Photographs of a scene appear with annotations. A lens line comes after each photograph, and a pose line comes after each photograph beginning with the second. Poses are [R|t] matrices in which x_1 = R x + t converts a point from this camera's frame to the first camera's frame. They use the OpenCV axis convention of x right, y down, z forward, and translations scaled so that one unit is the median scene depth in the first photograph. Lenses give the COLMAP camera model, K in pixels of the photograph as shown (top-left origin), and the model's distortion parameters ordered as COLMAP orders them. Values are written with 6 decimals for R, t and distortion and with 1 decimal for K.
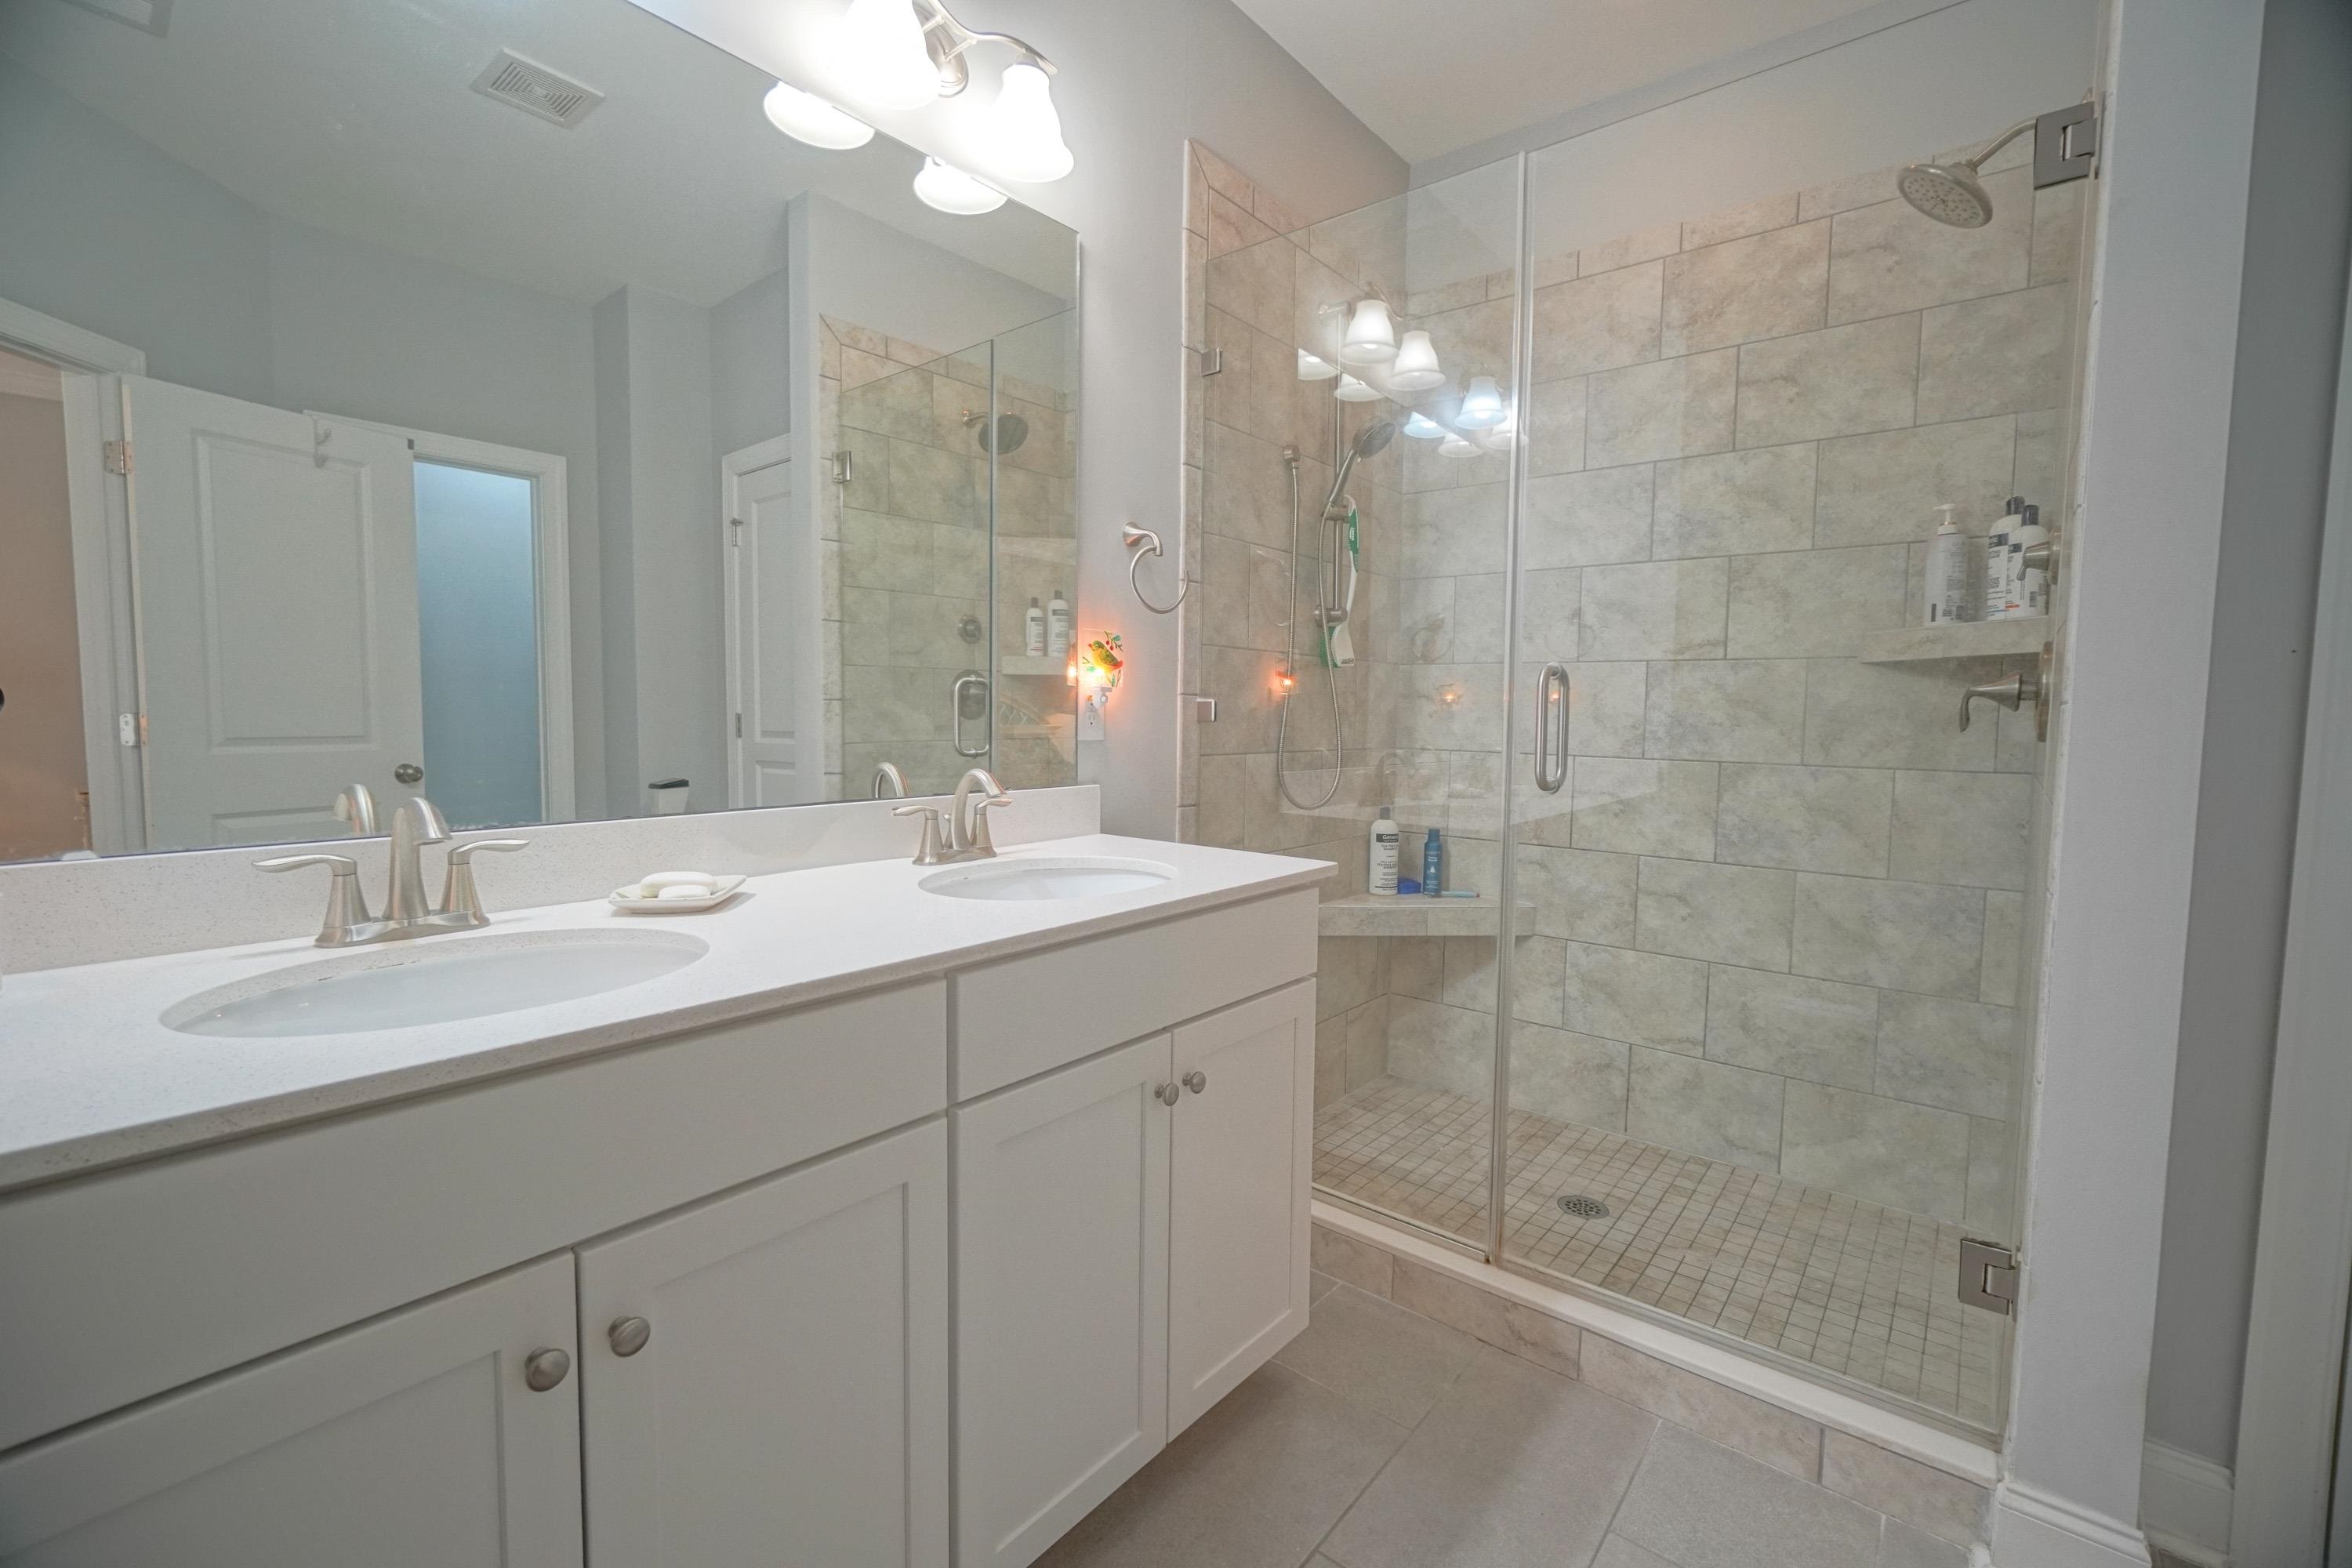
lens RADIAL K [[1011.5, 0, 1186.9], [0, 1011.5, 785.2], [0, 0, 1]] dist [-0.008241, 0.003566]
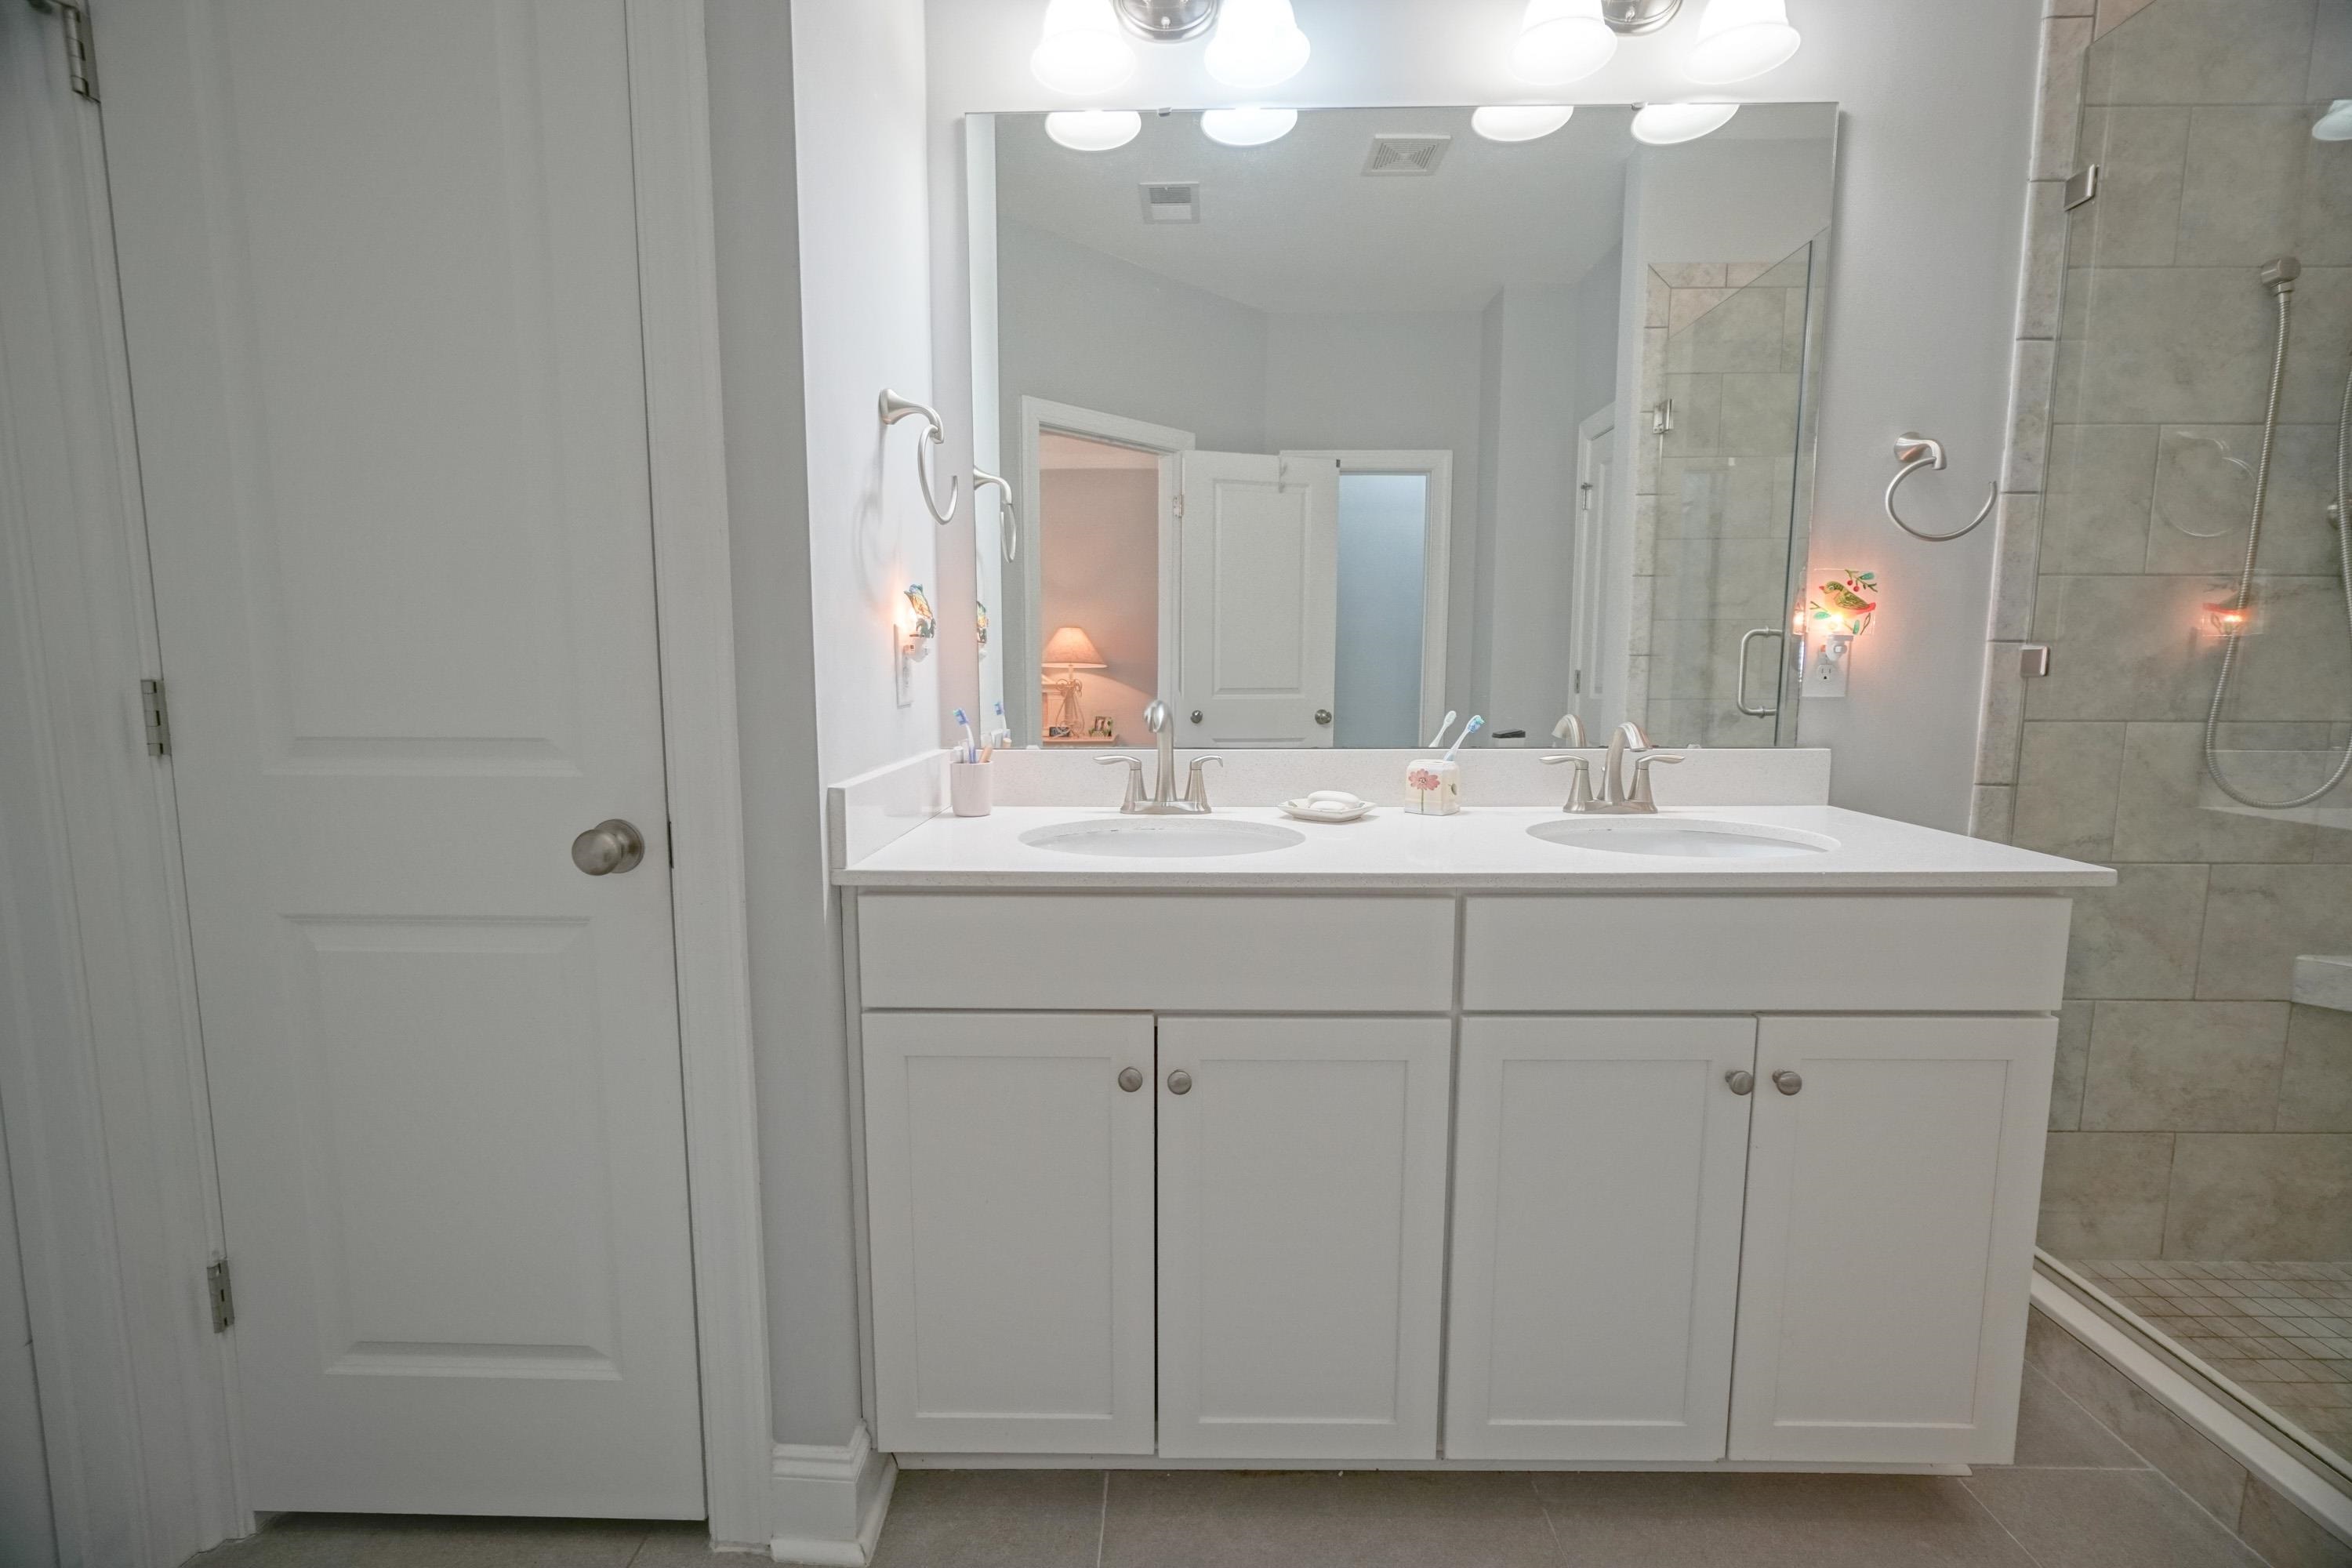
lens RADIAL K [[1025.3, 0, 1173.4], [0, 1025.3, 785.1], [0, 0, 1]] dist [-0.003241, 0.001700]
pose [[0.620689, 0.081618, -0.779797, 0.230814], [-0.050976, 0.996664, 0.063742, 0.002788], [0.782398, 0.000187, 0.622779, 0.013654]]
